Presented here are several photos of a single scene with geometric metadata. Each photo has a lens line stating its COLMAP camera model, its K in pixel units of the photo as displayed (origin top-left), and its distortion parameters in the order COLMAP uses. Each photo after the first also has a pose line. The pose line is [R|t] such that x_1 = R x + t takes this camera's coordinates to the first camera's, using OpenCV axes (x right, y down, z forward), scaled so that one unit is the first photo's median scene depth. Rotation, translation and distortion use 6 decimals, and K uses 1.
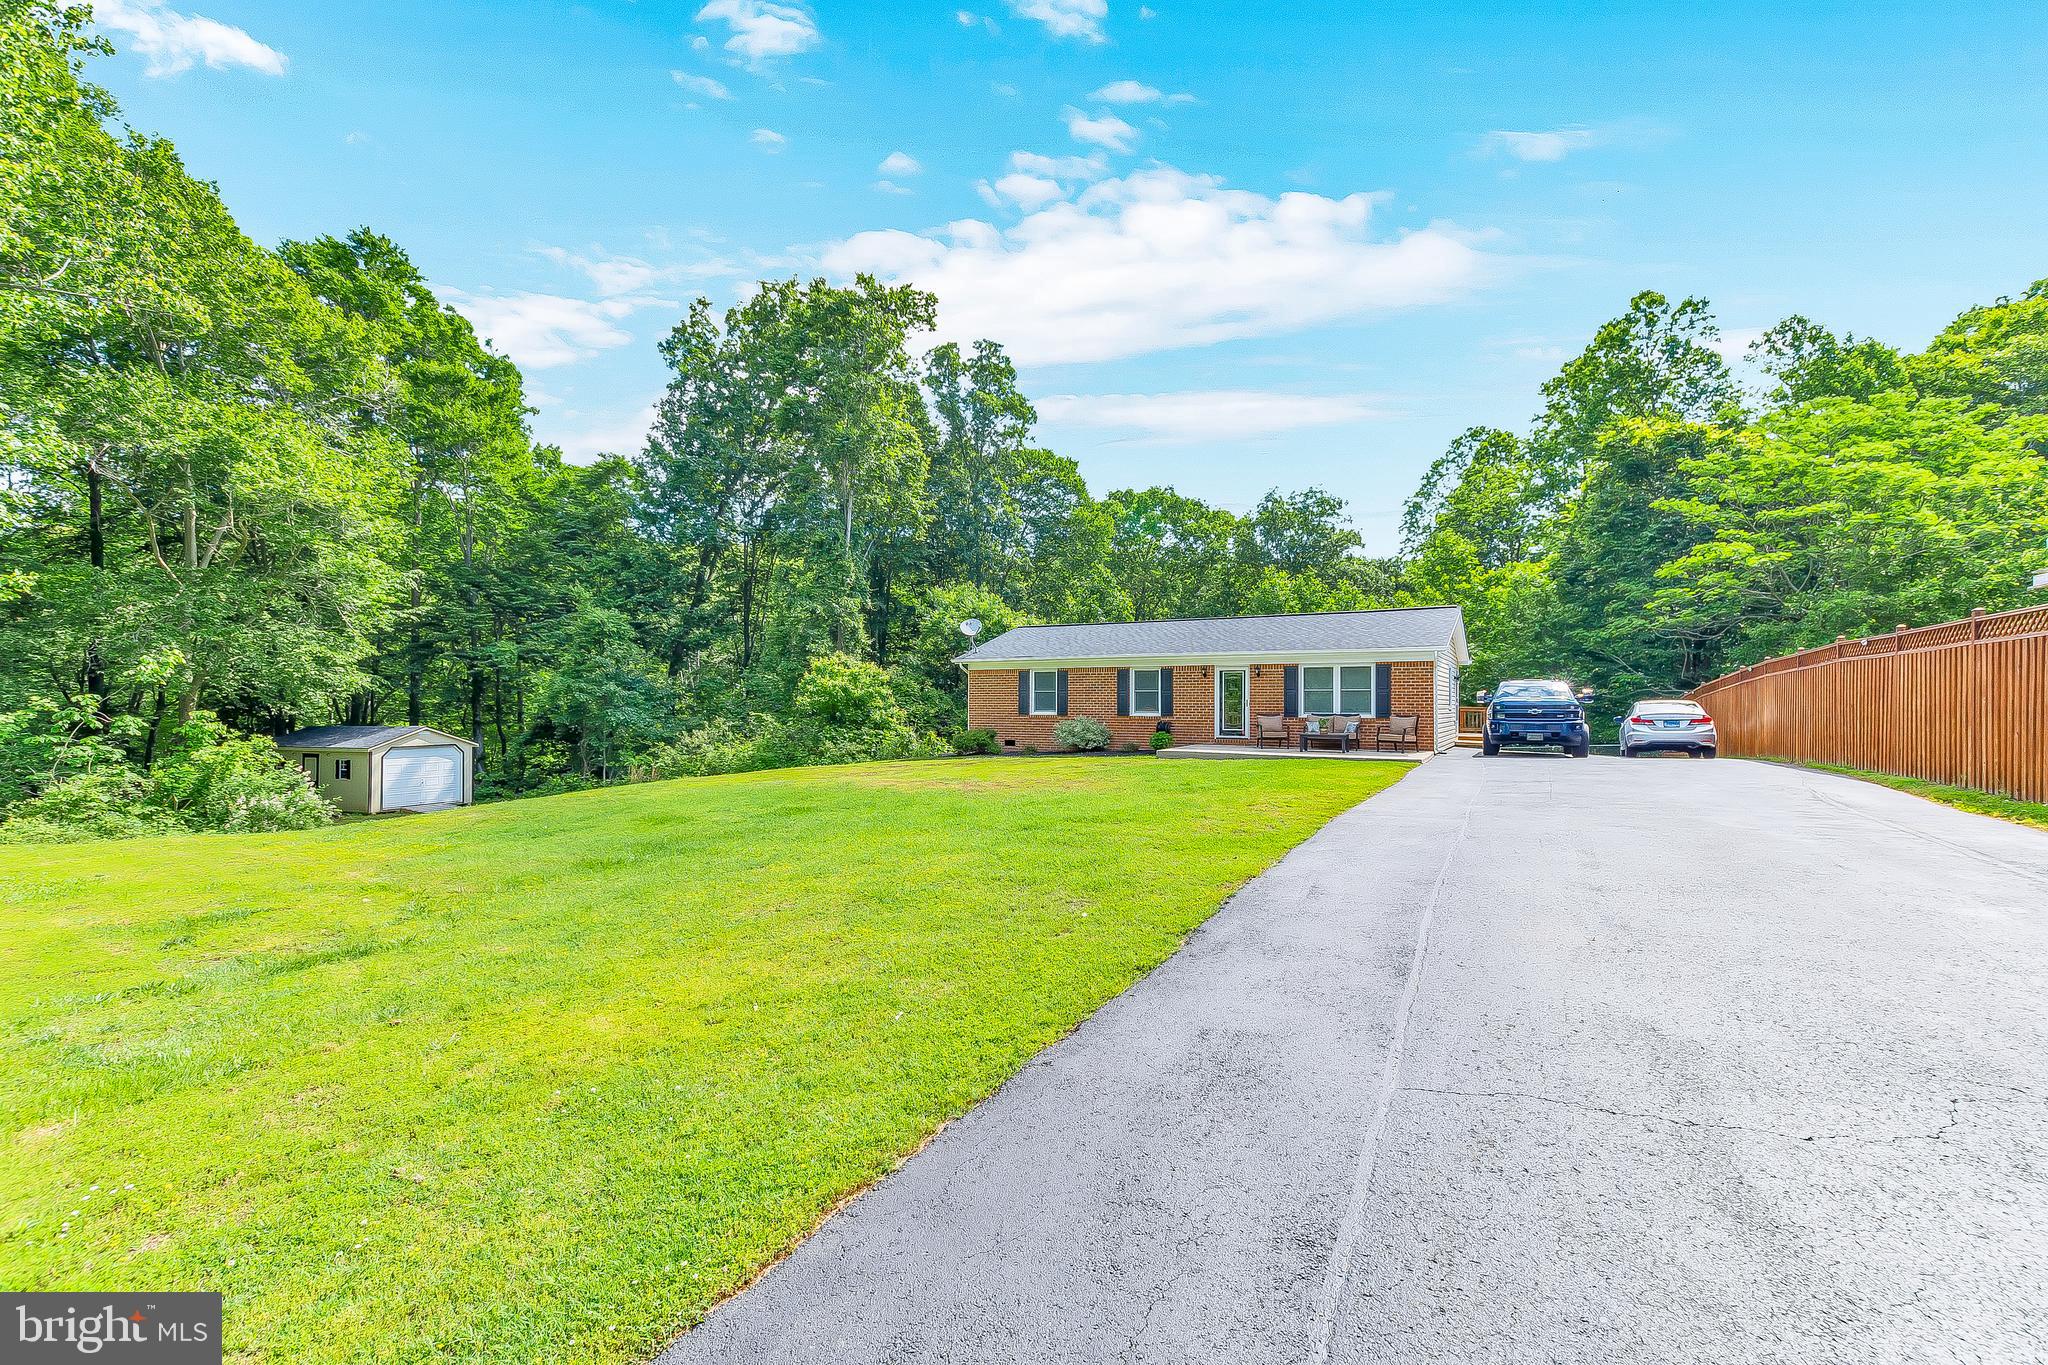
lens RADIAL K [[889.5, 0, 1021.8], [0, 889.5, 709.0], [0, 0, 1]] dist [0.021277, -0.000839]
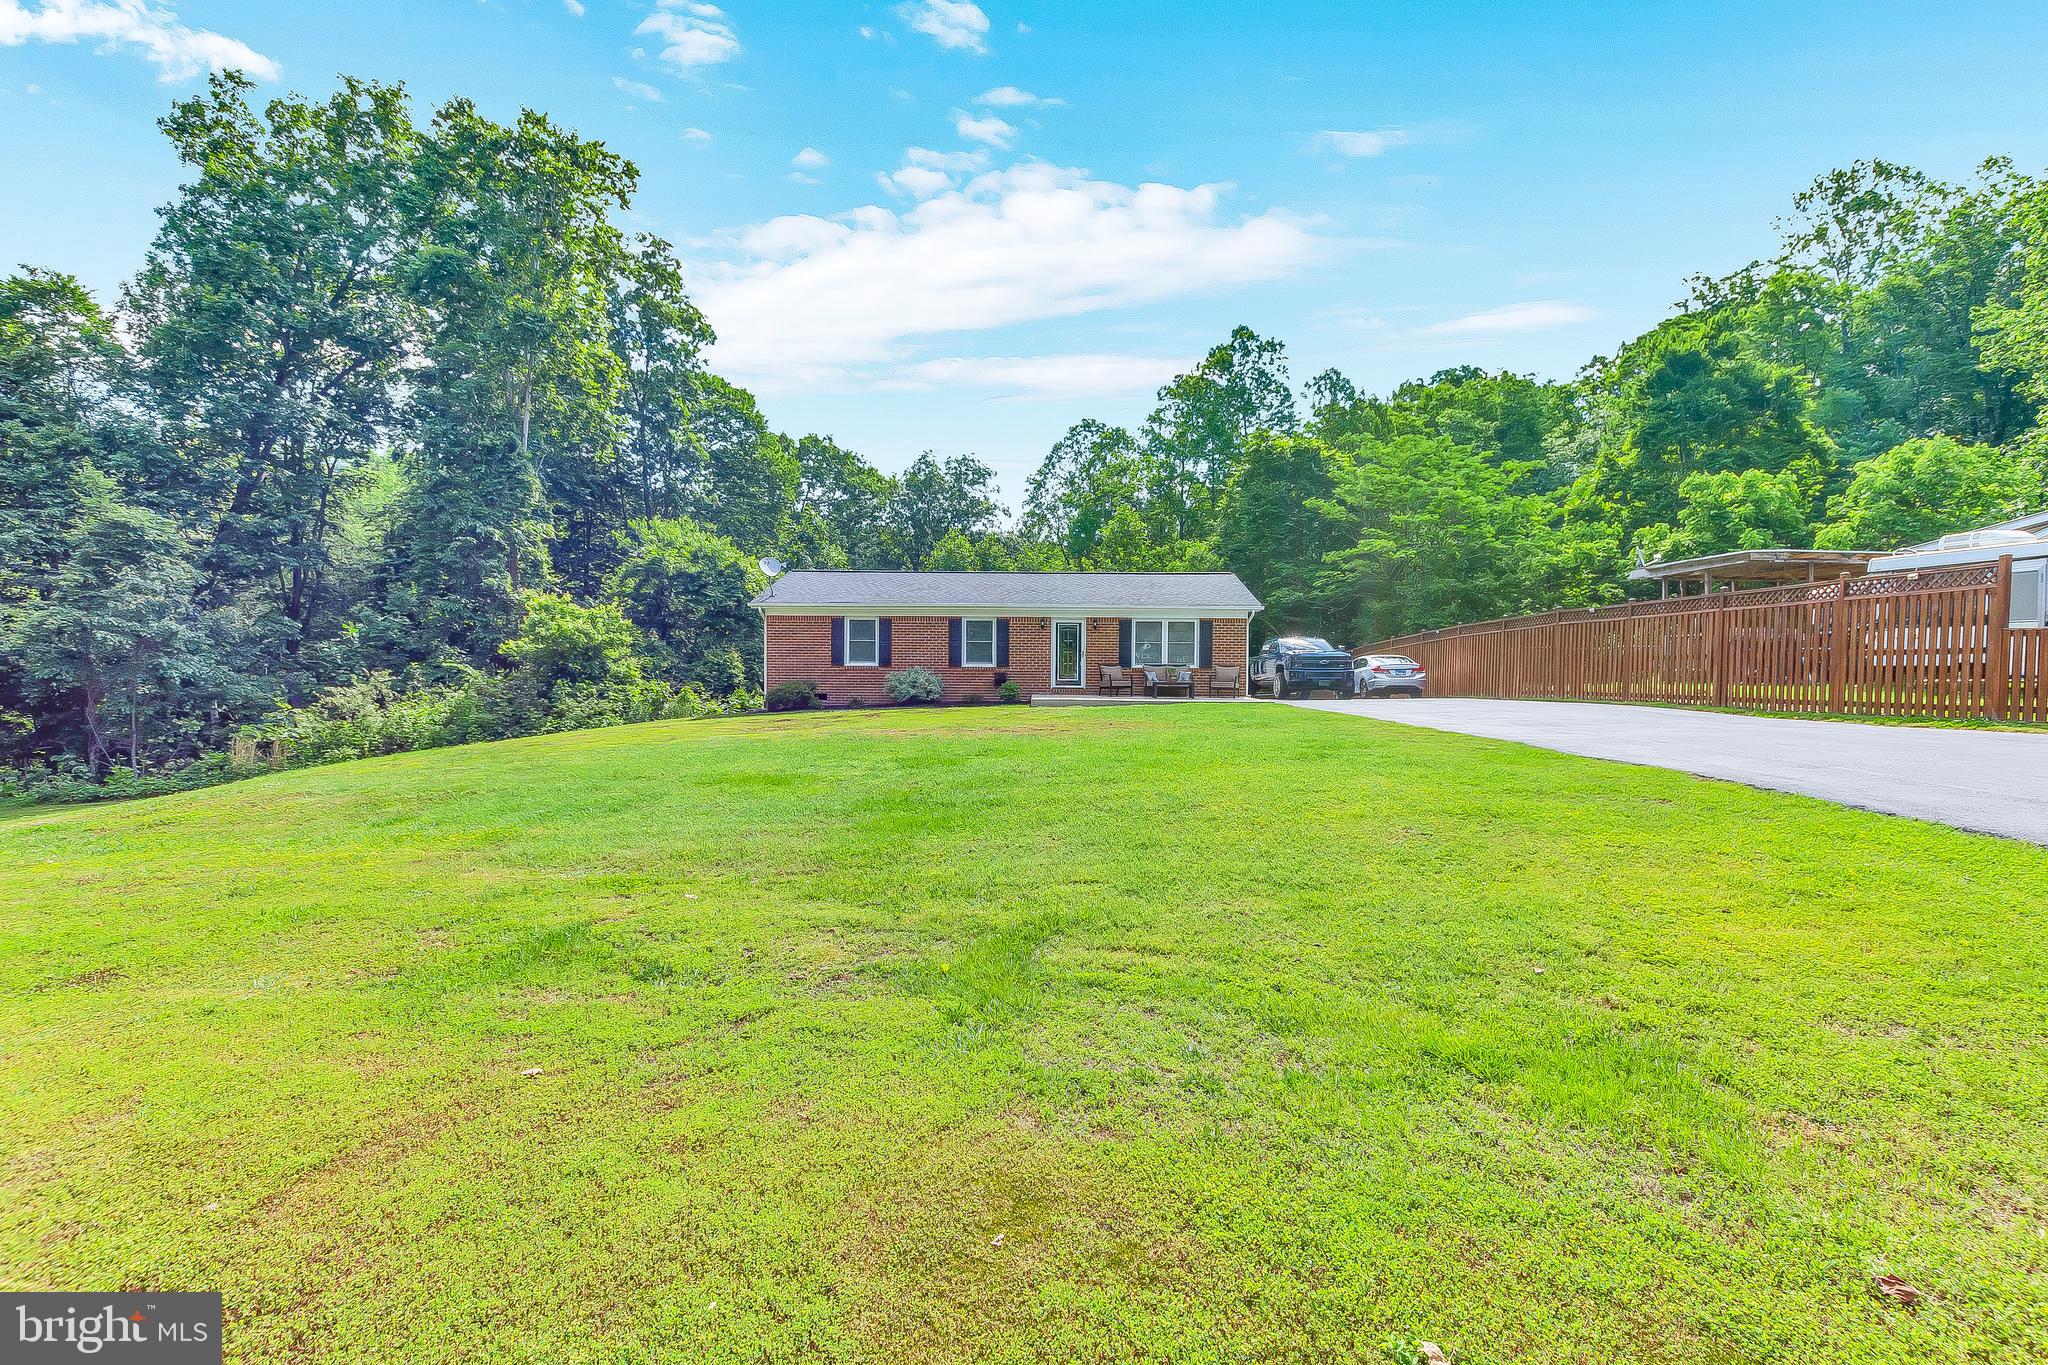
lens RADIAL K [[889.5, 0, 1021.8], [0, 889.5, 709.0], [0, 0, 1]] dist [0.021277, -0.000839]
pose [[0.874498, -0.018669, 0.484670, -0.221546], [-0.001370, 0.999160, 0.040960, 0.010326], [-0.485028, -0.036484, 0.873737, 0.080052]]
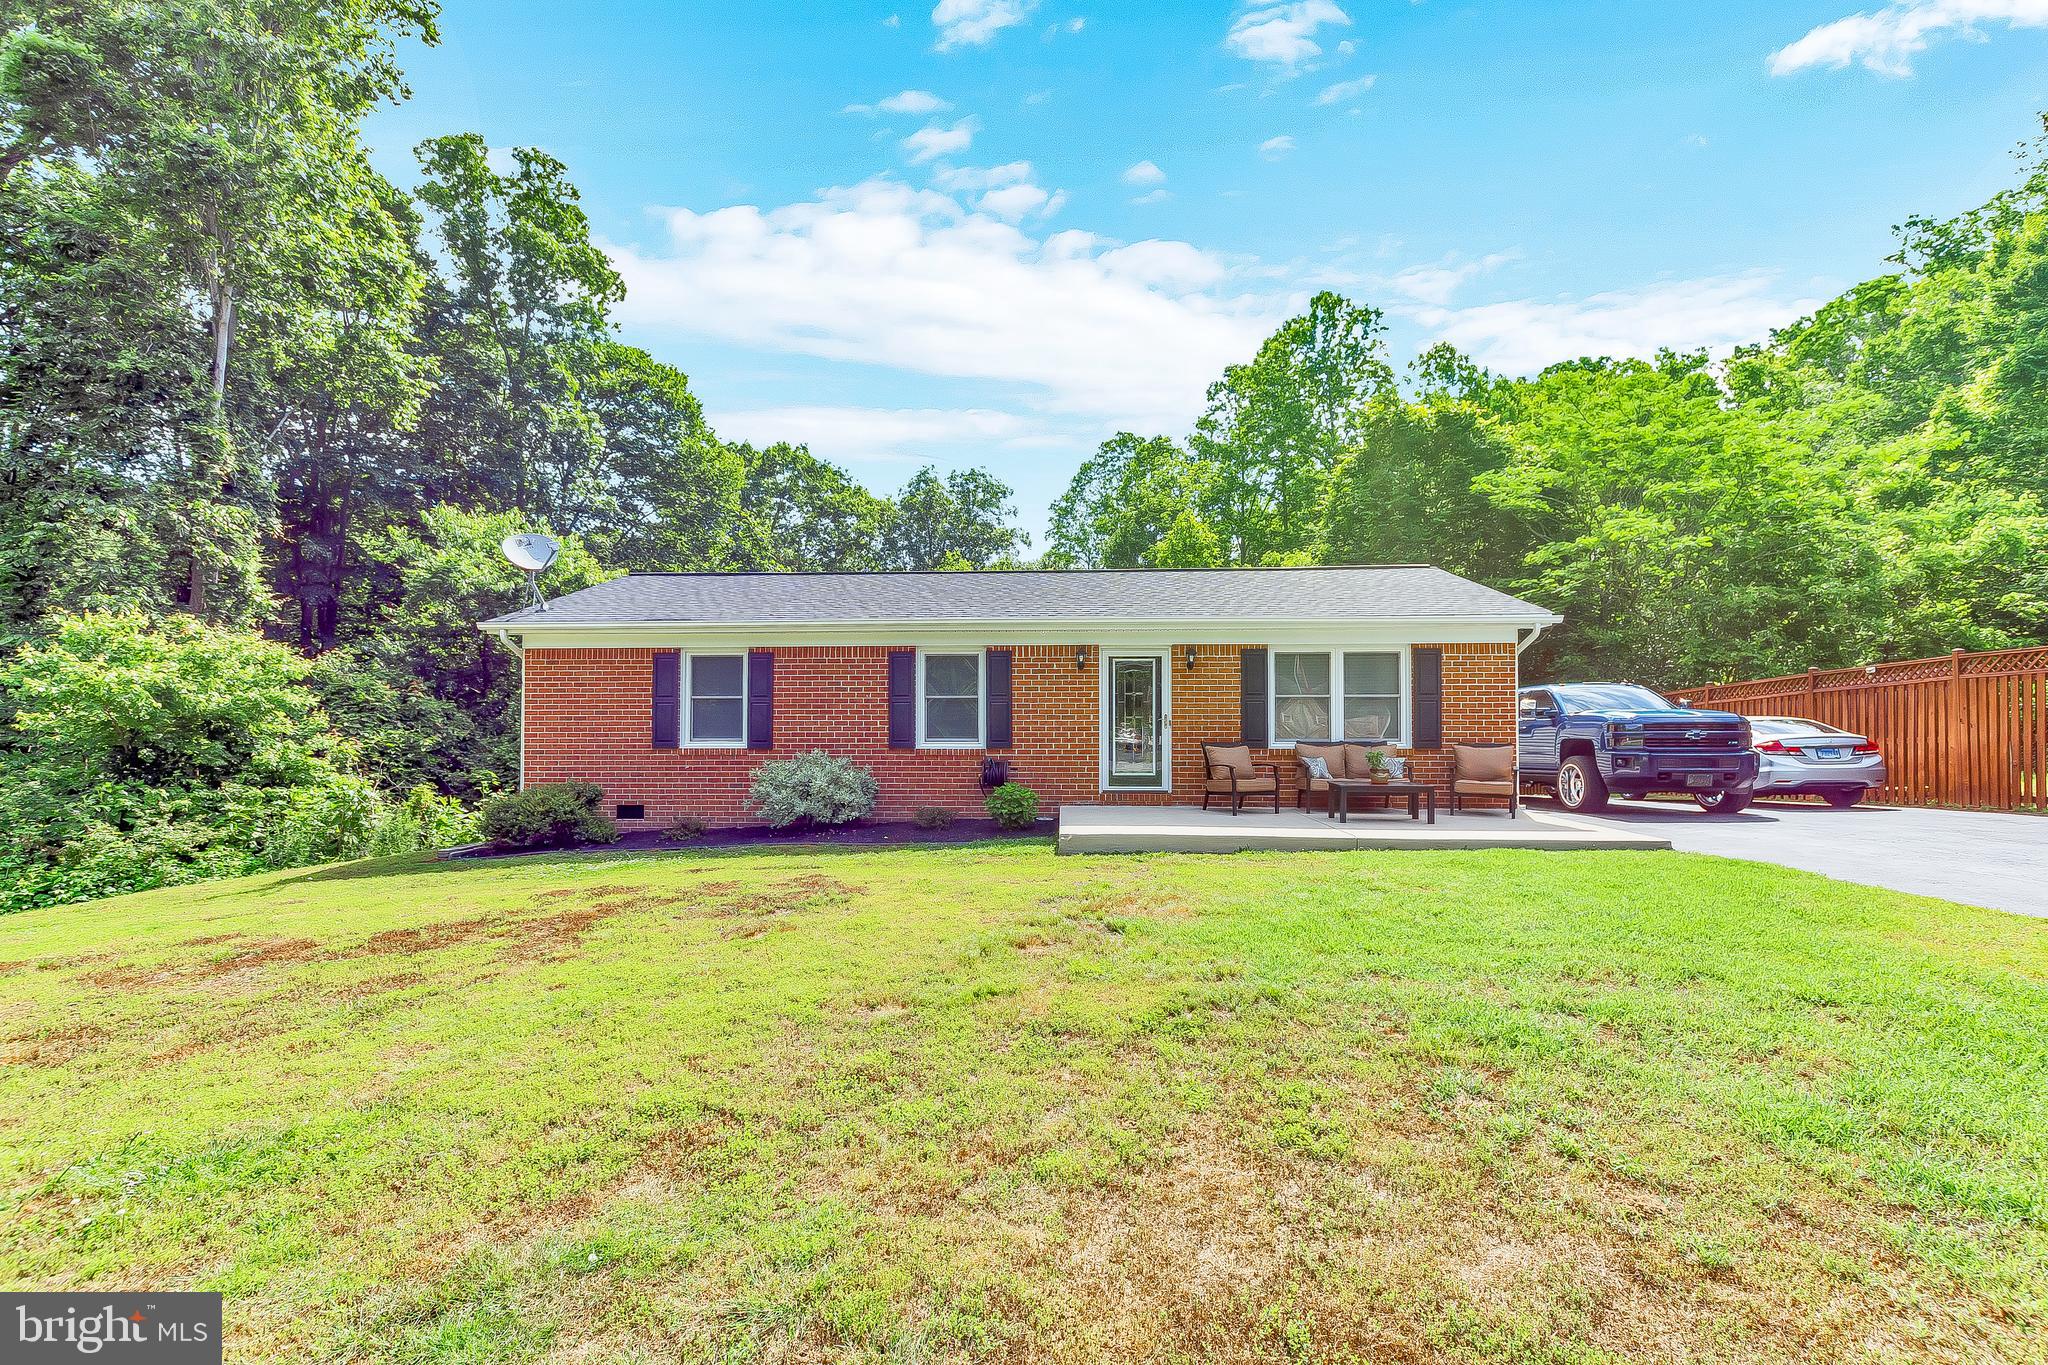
lens RADIAL K [[889.5, 0, 1021.8], [0, 889.5, 709.0], [0, 0, 1]] dist [0.021277, -0.000839]
pose [[0.888577, 0.005102, 0.458699, -0.035975], [0.006502, 0.999698, -0.023715, -0.001642], [-0.458681, 0.024055, 0.888275, 0.406750]]
